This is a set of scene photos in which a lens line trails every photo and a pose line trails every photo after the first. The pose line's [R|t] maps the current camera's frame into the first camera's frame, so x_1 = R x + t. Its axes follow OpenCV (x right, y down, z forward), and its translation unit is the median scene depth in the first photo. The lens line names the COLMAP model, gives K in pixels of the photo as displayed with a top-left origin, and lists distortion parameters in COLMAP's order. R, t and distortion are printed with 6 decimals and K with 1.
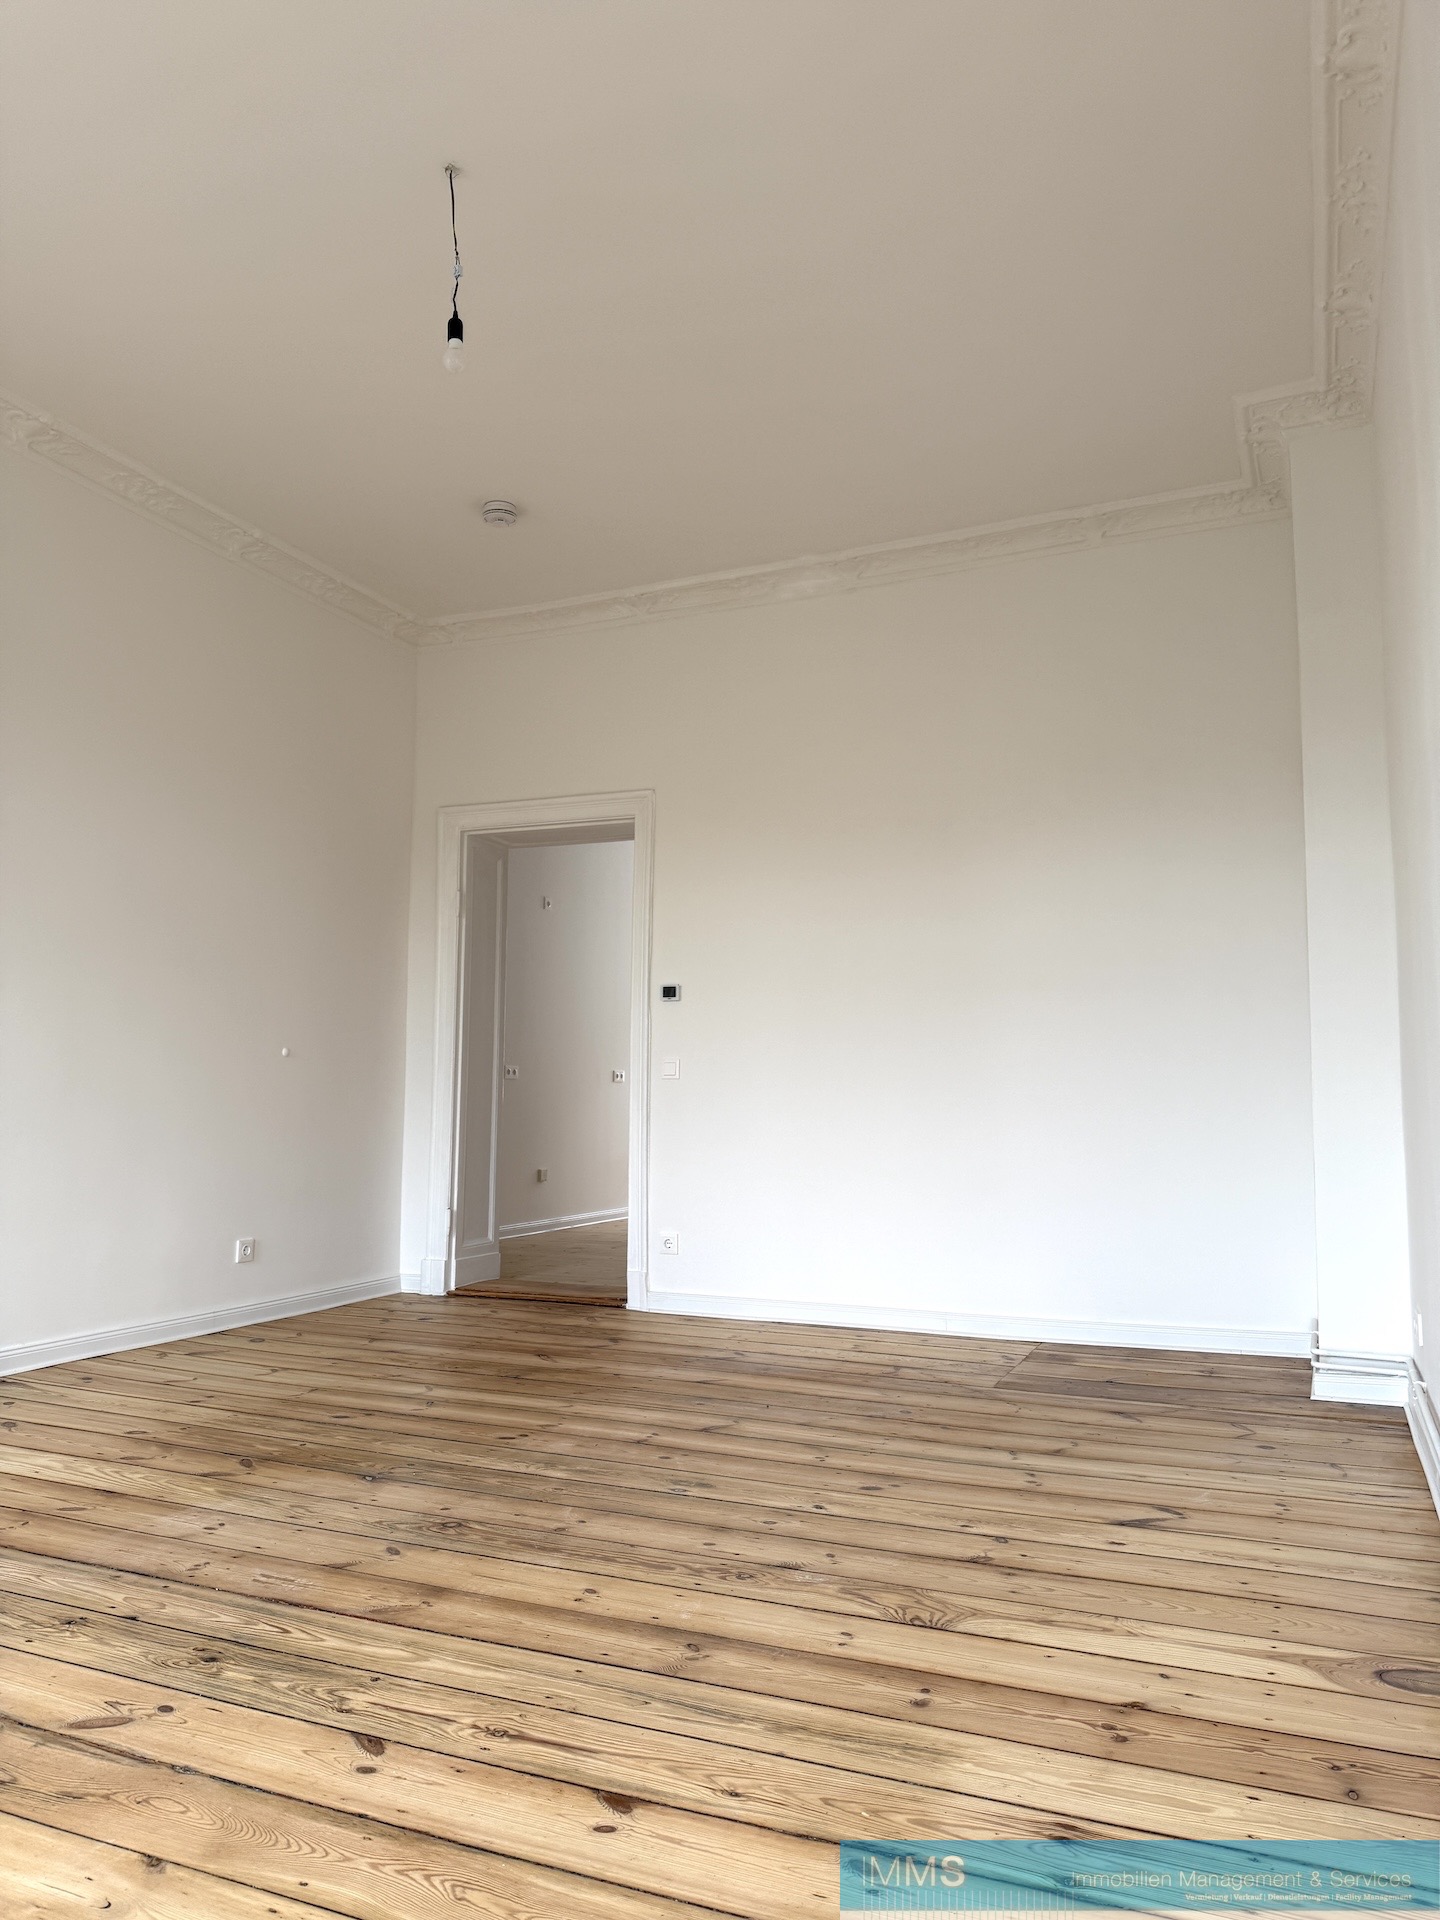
lens RADIAL K [[1366.5, 0, 720.0], [0, 1366.5, 960.0], [0, 0, 1]] dist [0.003877, -0.008340]
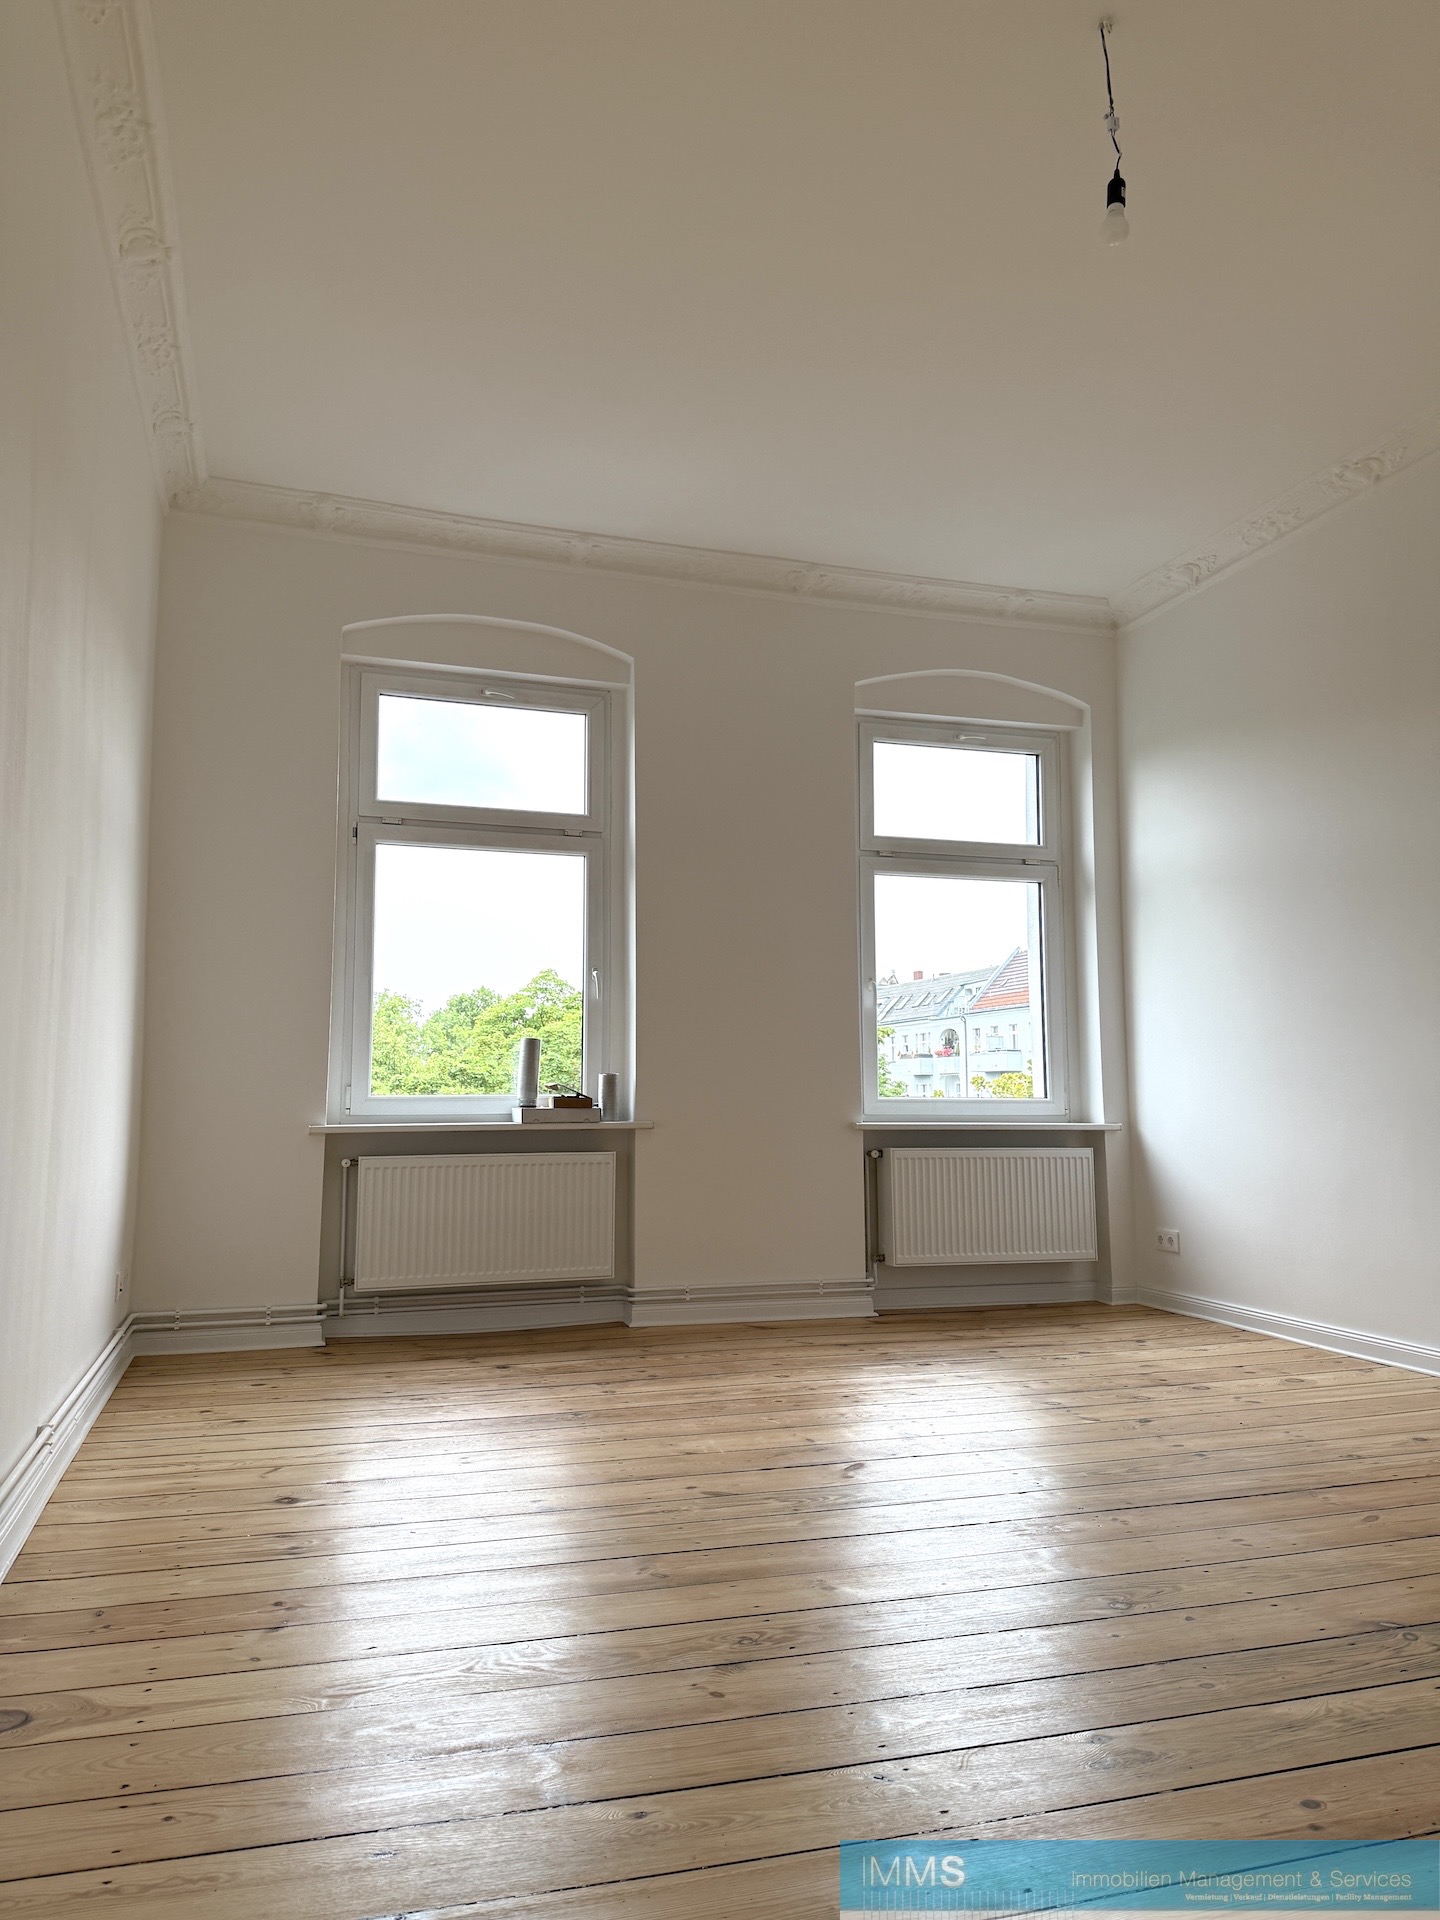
lens RADIAL K [[1366.5, 0, 720.0], [0, 1366.5, 960.0], [0, 0, 1]] dist [0.003877, -0.008340]
pose [[-0.754155, -0.074963, -0.652404, 0.722251], [0.065518, 0.979917, -0.188332, 0.211776], [0.653420, -0.184776, -0.734098, 1.947804]]
